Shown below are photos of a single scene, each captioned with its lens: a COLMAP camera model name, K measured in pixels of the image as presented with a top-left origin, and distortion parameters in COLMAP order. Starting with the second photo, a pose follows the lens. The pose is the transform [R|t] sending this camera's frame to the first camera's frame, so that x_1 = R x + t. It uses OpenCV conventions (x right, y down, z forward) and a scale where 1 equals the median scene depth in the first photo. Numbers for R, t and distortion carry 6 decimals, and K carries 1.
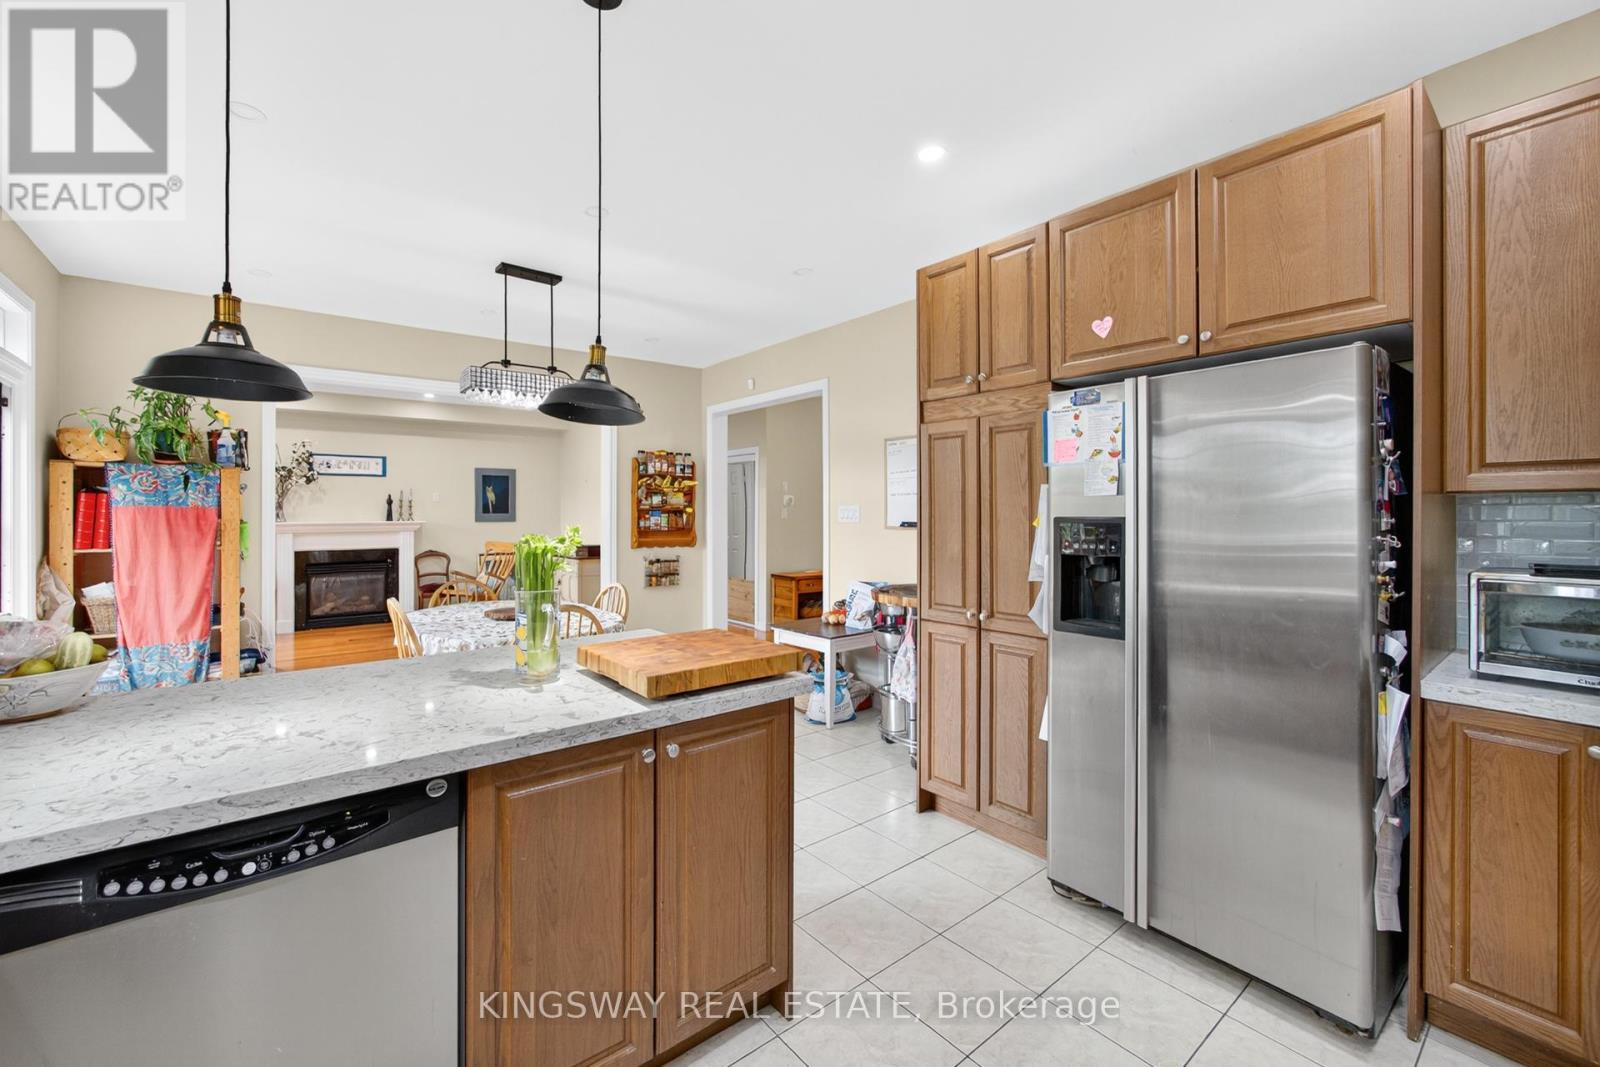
lens RADIAL K [[652.7, 0, 726.4], [0, 652.7, 508.4], [0, 0, 1]] dist [-0.016083, 0.006540]
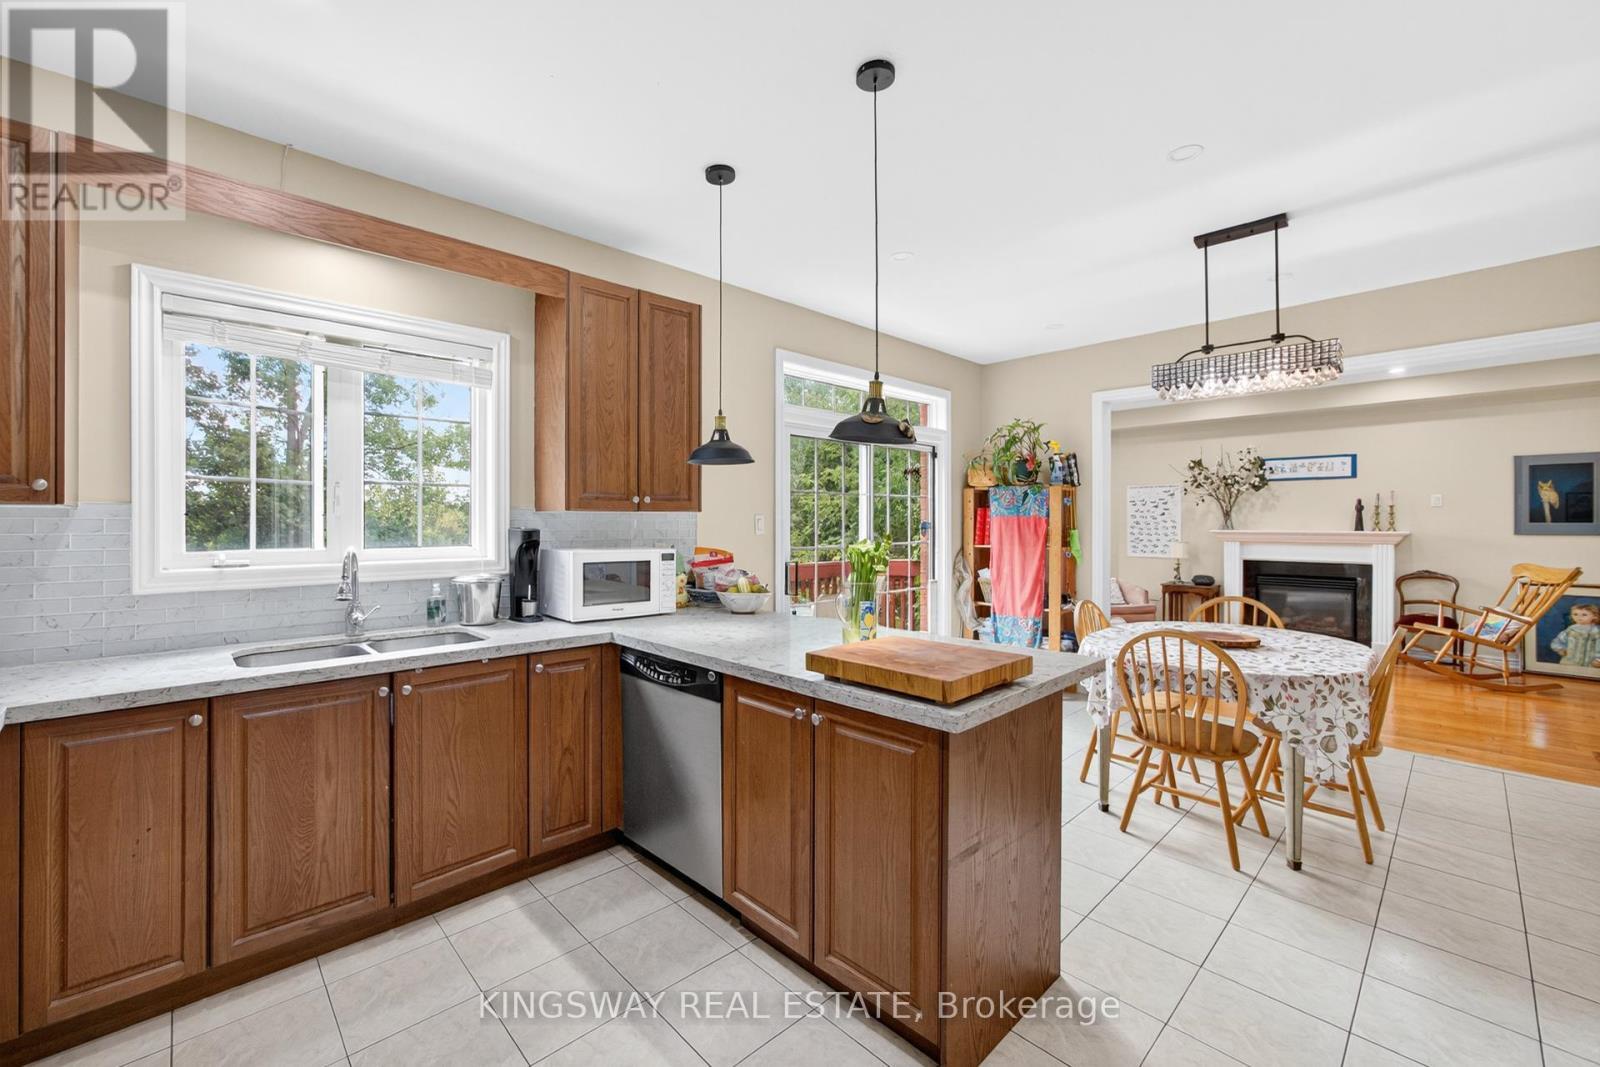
lens RADIAL K [[652.7, 0, 767.2], [0, 652.7, 522.6], [0, 0, 1]] dist [-0.016083, 0.006540]
pose [[0.112469, 0.003357, -0.993650, 0.447974], [0.006795, 0.999968, 0.004148, 0.000358], [0.993632, -0.007219, 0.112442, 0.314204]]
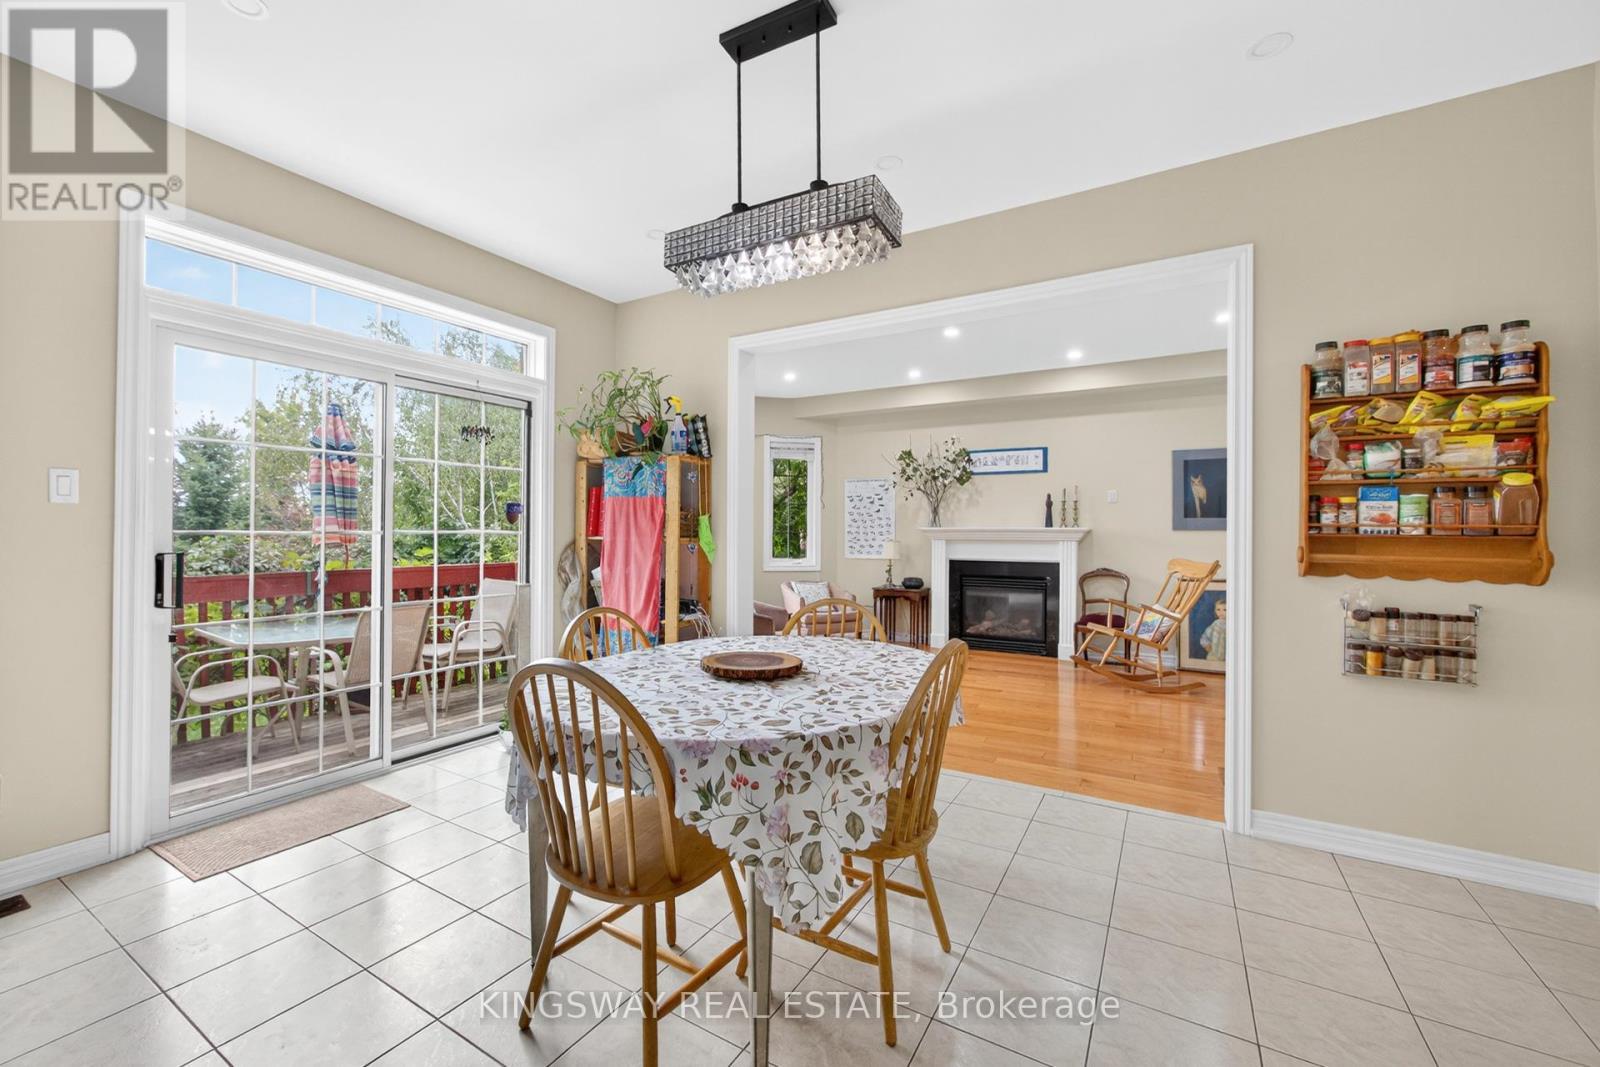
lens RADIAL K [[652.7, 0, 784.3], [0, 652.7, 529.9], [0, 0, 1]] dist [-0.016083, 0.006540]
pose [[0.383815, -0.001714, -0.923409, 0.184336], [-0.000923, 0.999997, -0.002240, 0.049494], [0.923410, 0.001712, 0.383812, 0.813080]]
